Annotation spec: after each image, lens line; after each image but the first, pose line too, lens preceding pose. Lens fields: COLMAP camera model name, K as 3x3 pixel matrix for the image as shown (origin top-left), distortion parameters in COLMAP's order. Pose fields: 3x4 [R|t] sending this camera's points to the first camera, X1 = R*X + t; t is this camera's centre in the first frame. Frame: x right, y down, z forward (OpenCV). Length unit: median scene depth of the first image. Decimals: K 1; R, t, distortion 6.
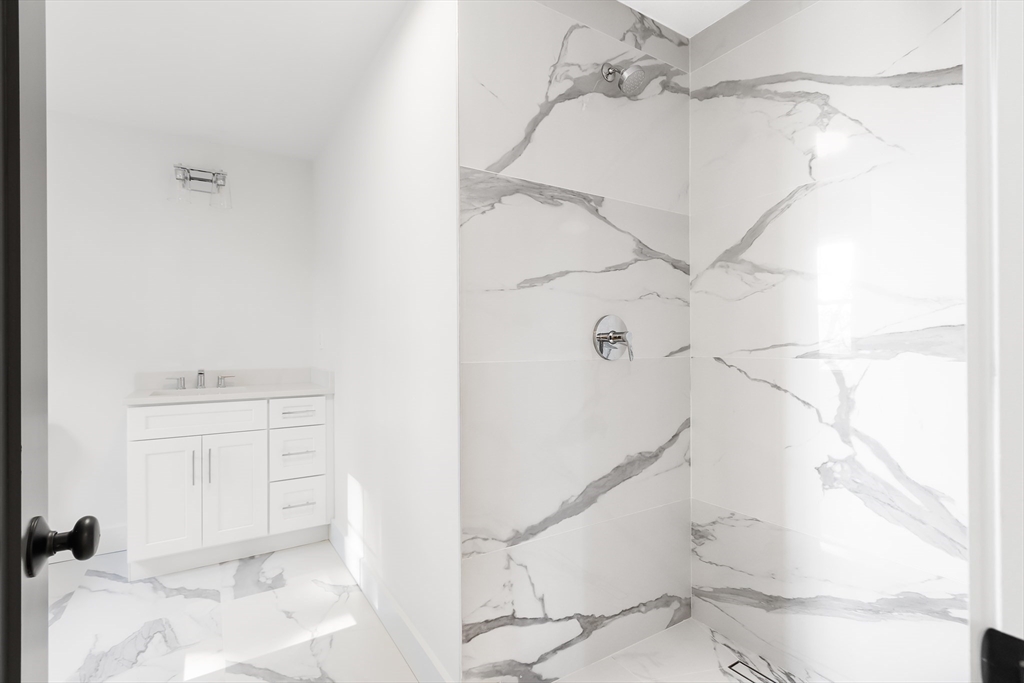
lens RADIAL K [[475.0, 0, 512.5], [0, 475.0, 341.4], [0, 0, 1]] dist [-0.000056, 0.000176]
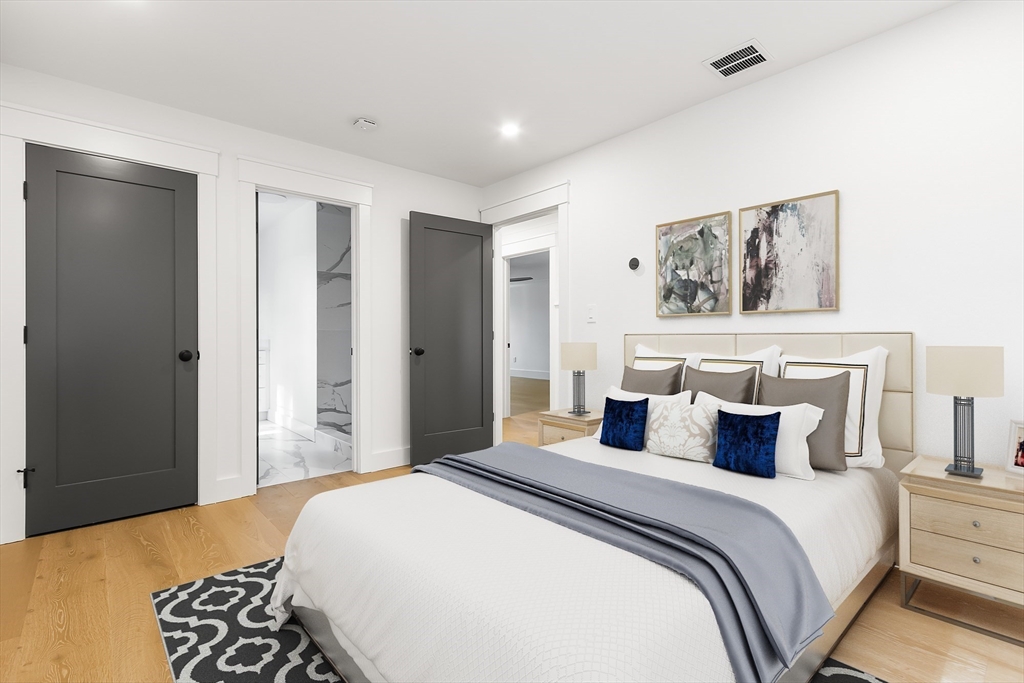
lens RADIAL K [[475.0, 0, 512.1], [0, 475.0, 337.4], [0, 0, 1]] dist [-0.000056, 0.000176]
pose [[0.987709, 0.001400, 0.156297, 0.688608], [-0.001428, 0.999999, 0.000070, 0.090592], [-0.156297, -0.000292, 0.987710, -2.392437]]
